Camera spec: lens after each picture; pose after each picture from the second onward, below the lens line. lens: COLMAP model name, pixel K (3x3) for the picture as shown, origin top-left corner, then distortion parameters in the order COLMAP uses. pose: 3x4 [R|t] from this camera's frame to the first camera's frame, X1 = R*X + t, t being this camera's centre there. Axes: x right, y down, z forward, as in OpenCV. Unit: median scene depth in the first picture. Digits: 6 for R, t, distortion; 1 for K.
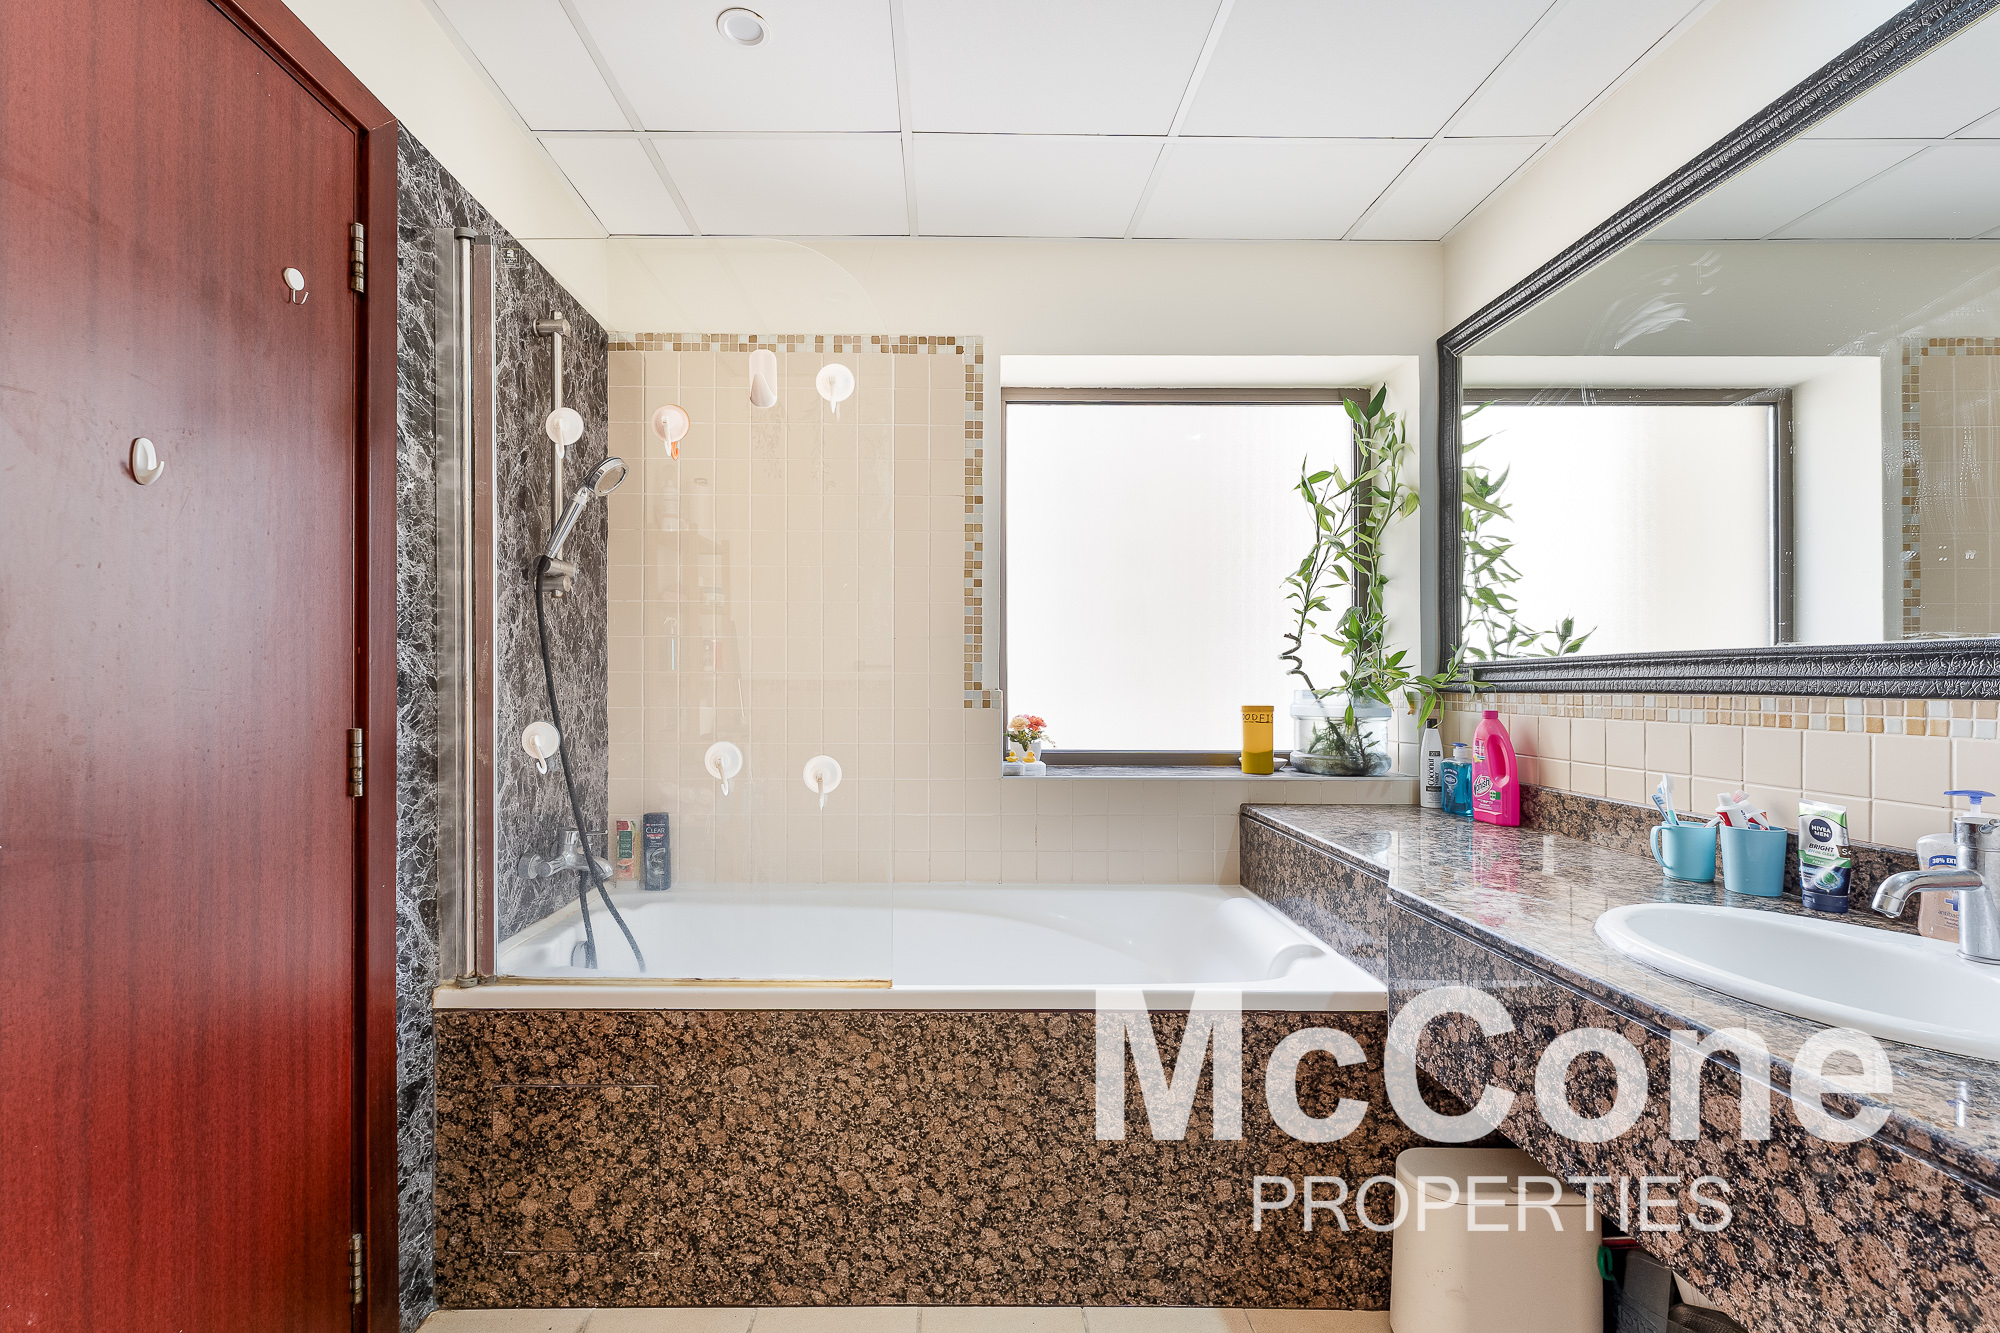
lens RADIAL K [[881.9, 0, 993.3], [0, 881.9, 679.7], [0, 0, 1]] dist [0.019497, -0.000168]
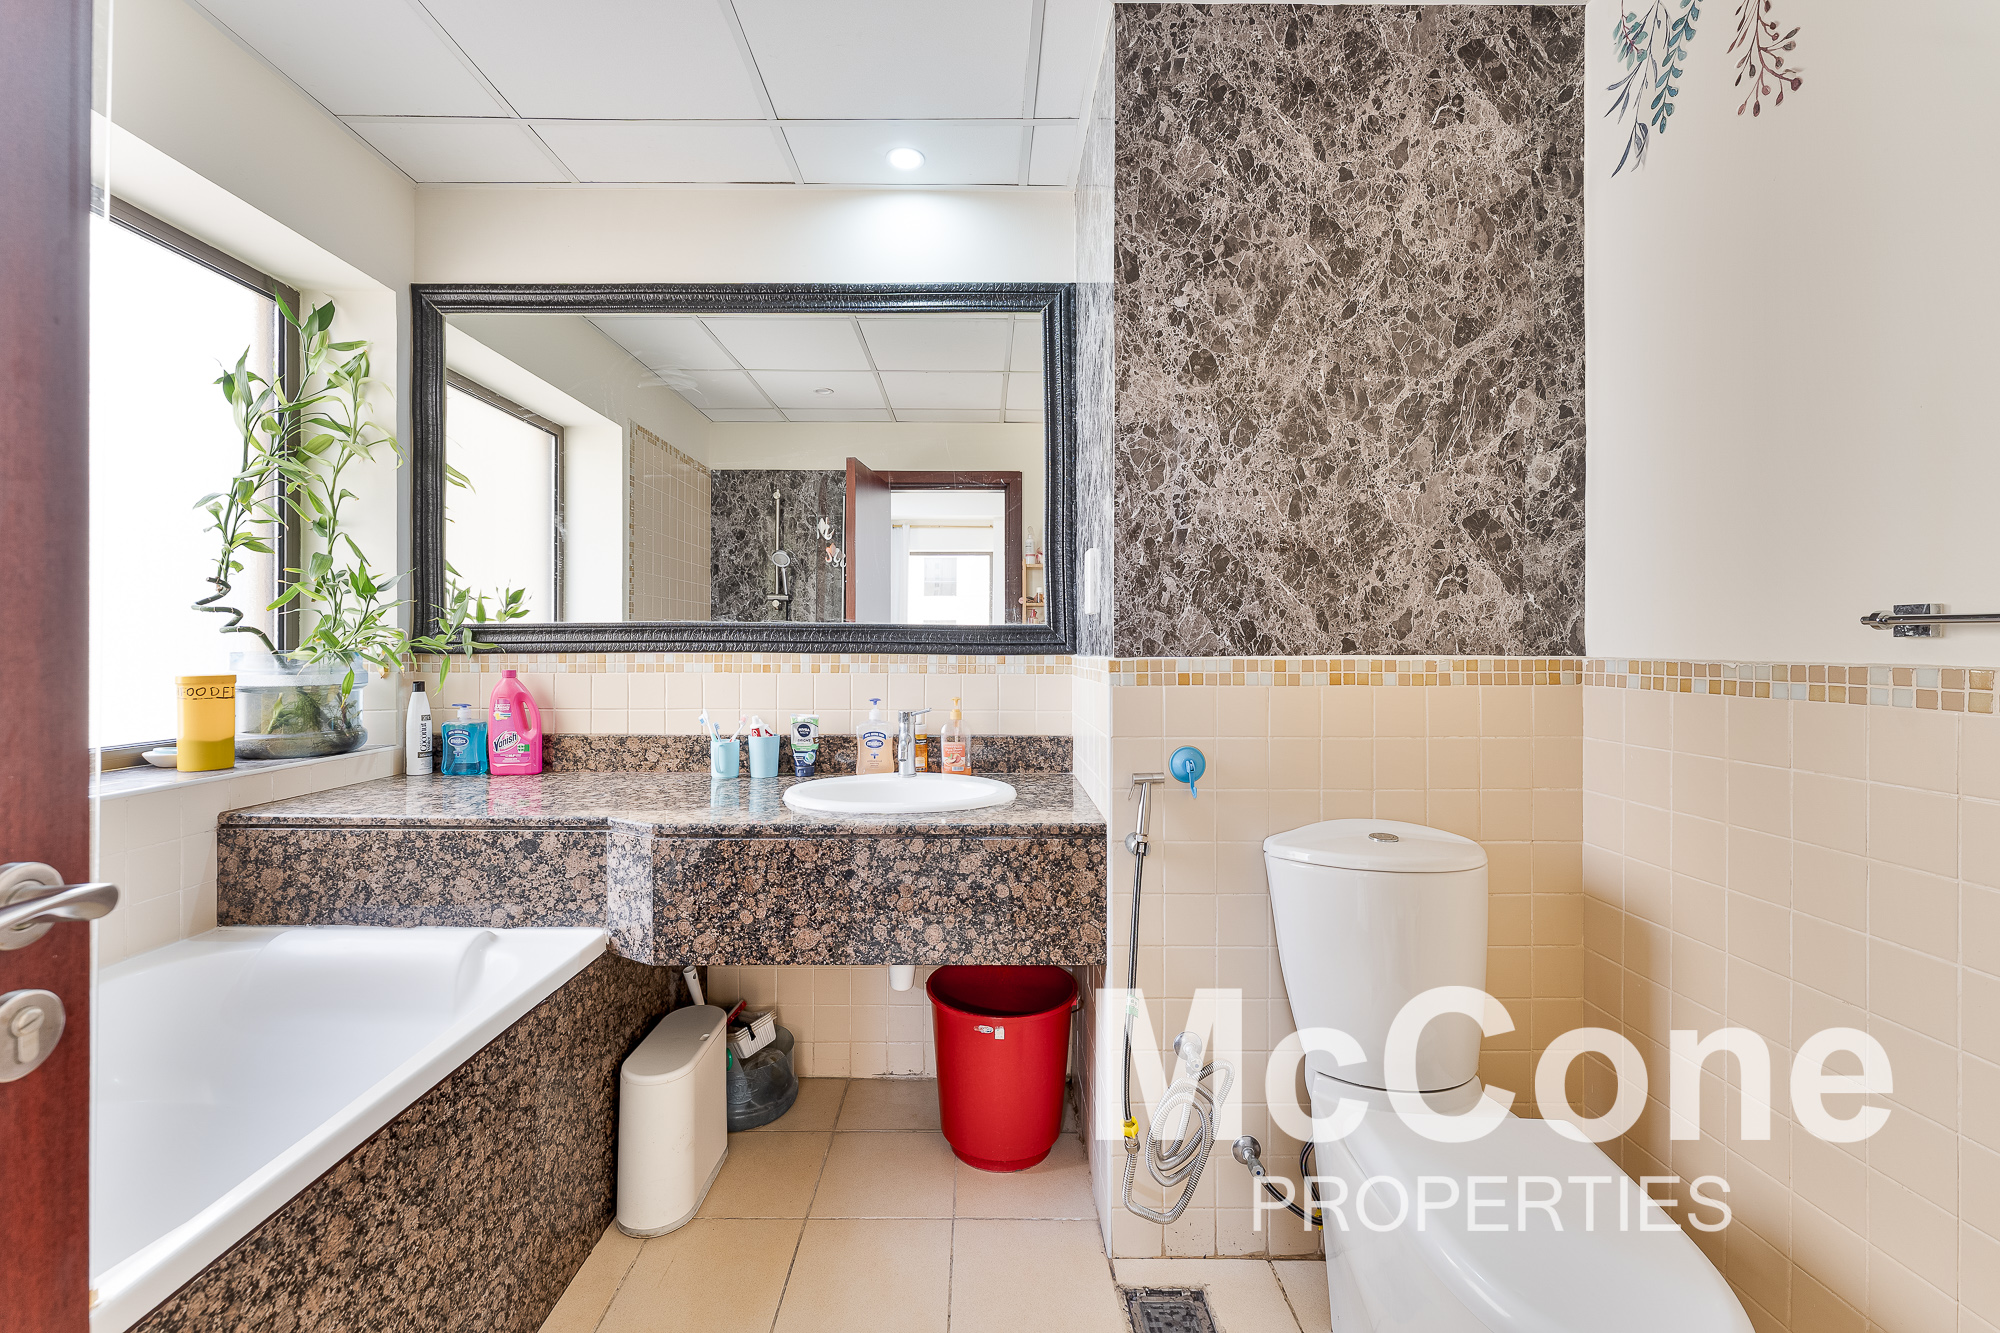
lens RADIAL K [[806.0, 0, 995.5], [0, 806.0, 651.7], [0, 0, 1]] dist [0.000083, 0.000233]
pose [[-0.002519, -0.001982, 0.999995, -0.420471], [-0.003424, 0.999992, 0.001973, 0.008416], [-0.999991, -0.003419, -0.002525, 0.426950]]
